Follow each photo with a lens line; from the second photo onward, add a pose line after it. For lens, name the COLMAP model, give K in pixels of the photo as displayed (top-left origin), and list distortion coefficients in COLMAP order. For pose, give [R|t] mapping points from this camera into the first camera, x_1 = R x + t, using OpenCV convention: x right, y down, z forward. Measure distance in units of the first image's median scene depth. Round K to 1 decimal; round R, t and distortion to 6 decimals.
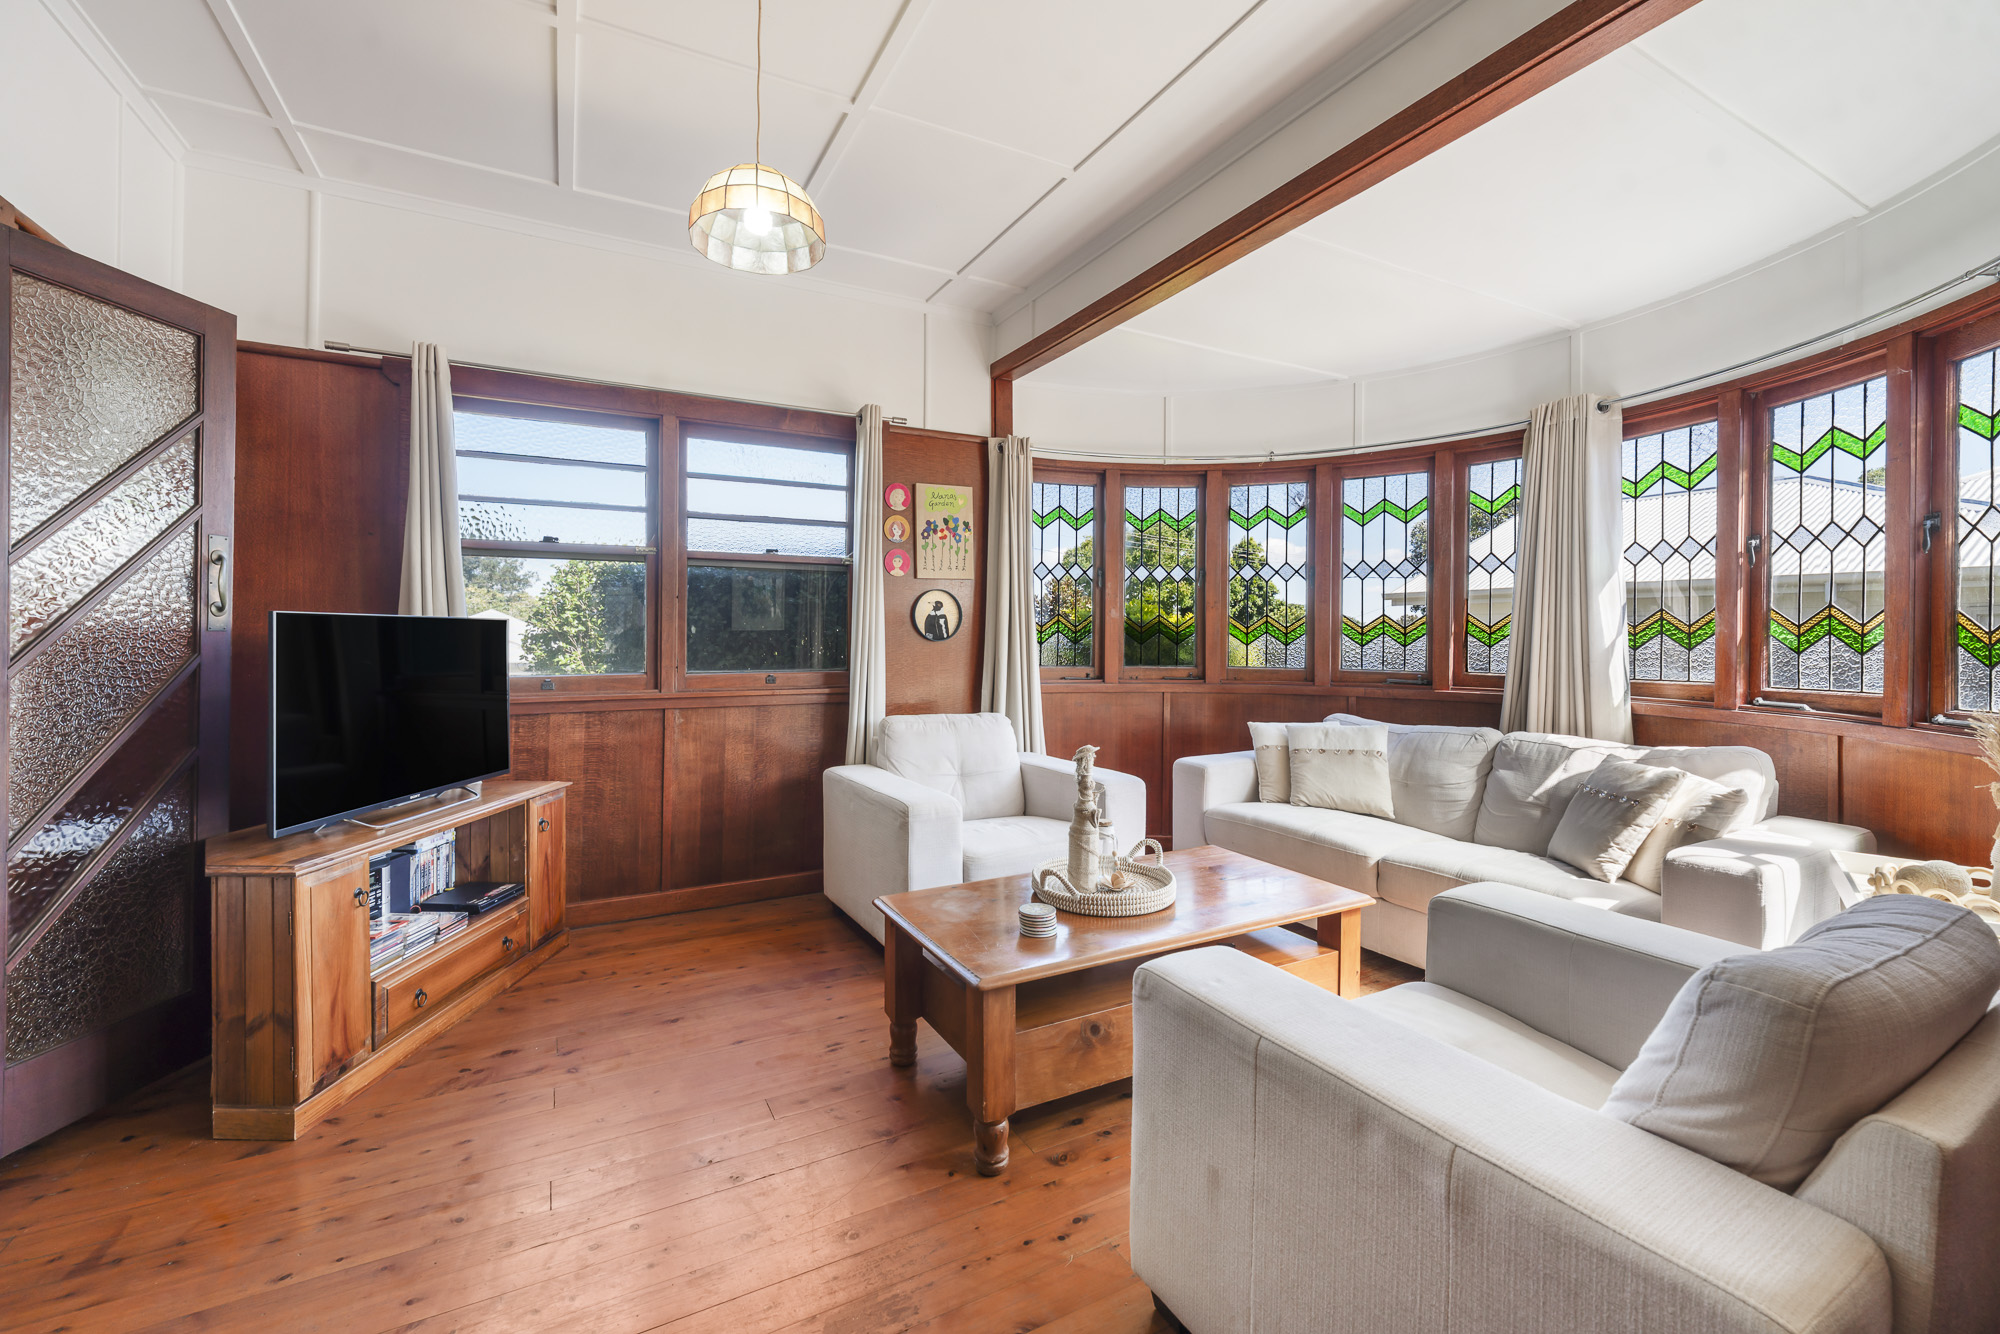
lens RADIAL K [[817.0, 0, 994.4], [0, 817.0, 648.3], [0, 0, 1]] dist [0.000566, 0.000049]
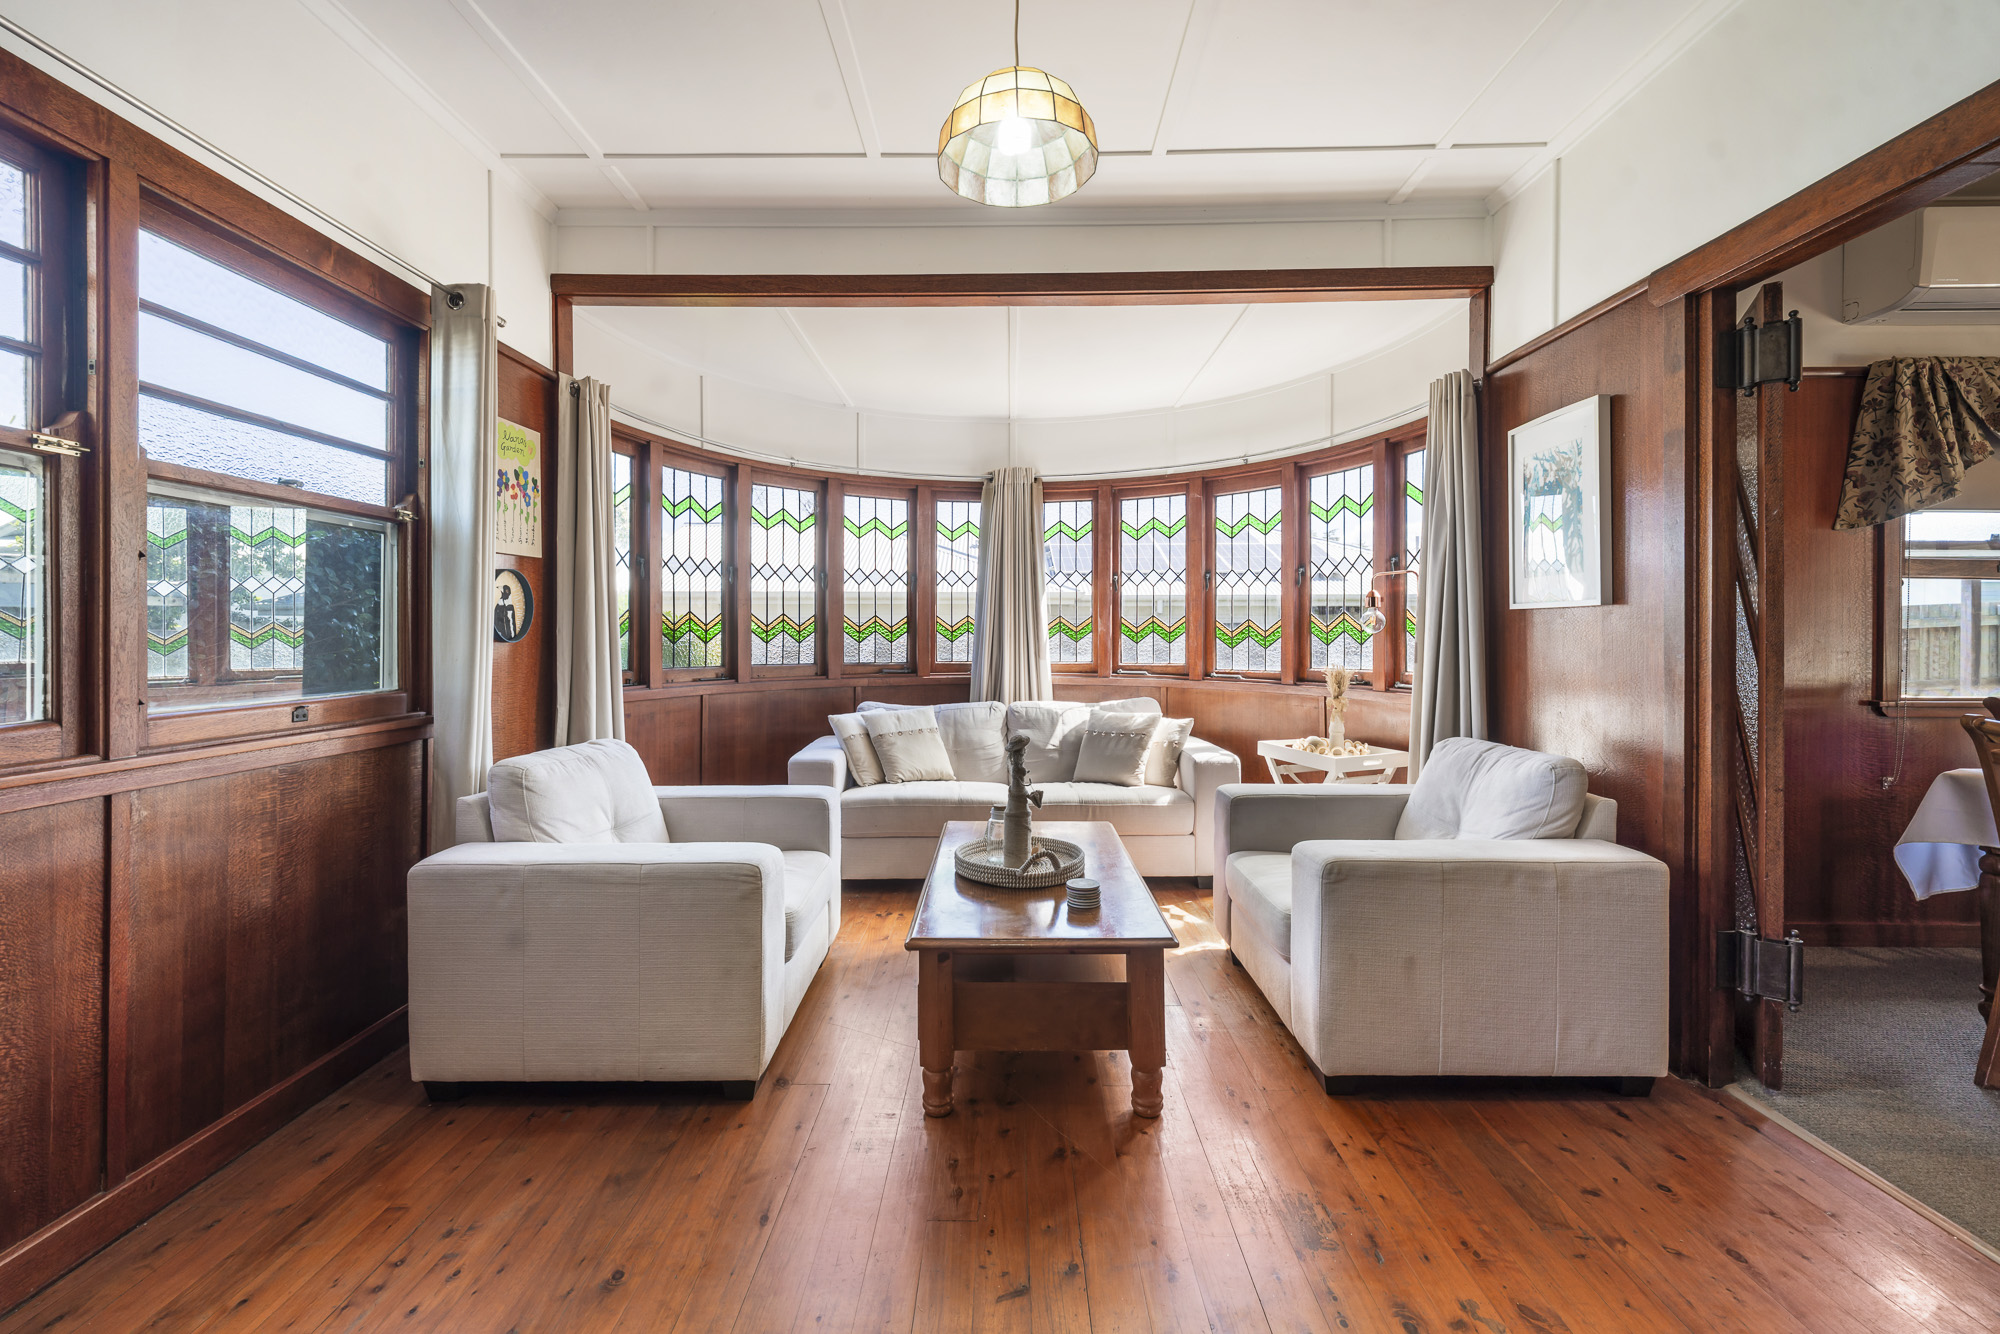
lens RADIAL K [[817.0, 0, 993.9], [0, 817.0, 646.0], [0, 0, 1]] dist [0.000566, 0.000049]
pose [[0.485385, -0.015432, 0.874164, -0.531344], [0.016462, 0.999828, 0.008510, -0.005251], [-0.874145, 0.010260, 0.485556, 0.316866]]
